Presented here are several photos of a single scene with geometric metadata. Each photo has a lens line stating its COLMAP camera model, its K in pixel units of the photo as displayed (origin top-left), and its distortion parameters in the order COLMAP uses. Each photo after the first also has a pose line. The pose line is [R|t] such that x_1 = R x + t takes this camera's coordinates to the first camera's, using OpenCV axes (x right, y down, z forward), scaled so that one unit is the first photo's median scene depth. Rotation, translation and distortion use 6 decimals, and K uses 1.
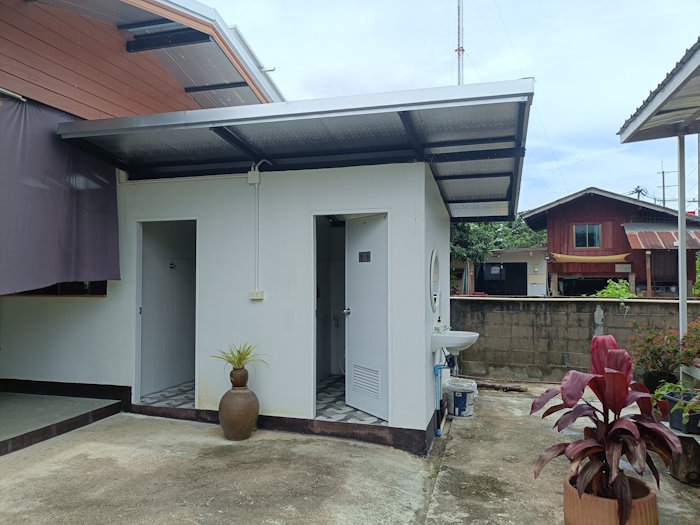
lens RADIAL K [[521.7, 0, 346.0], [0, 521.7, 261.7], [0, 0, 1]] dist [0.024588, -0.012304]
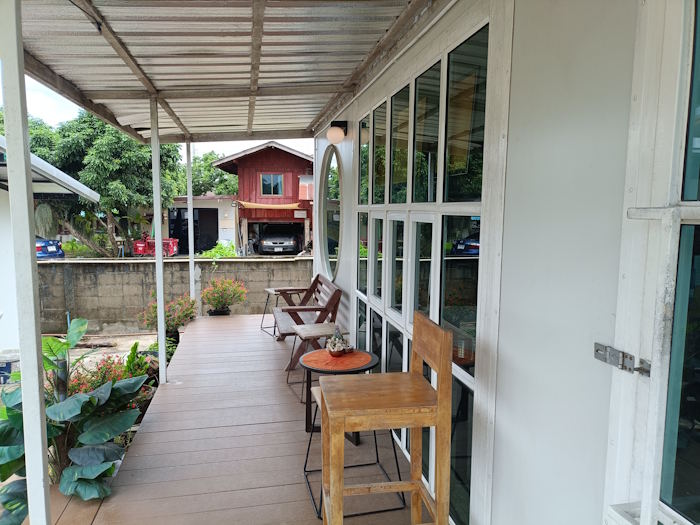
lens RADIAL K [[521.7, 0, 350.4], [0, 521.7, 259.9], [0, 0, 1]] dist [0.024588, -0.012304]
pose [[0.886180, -0.038525, 0.461736, 0.230206], [-0.019582, 0.992533, 0.120395, -0.070589], [-0.462927, -0.115733, 0.878809, -0.177519]]
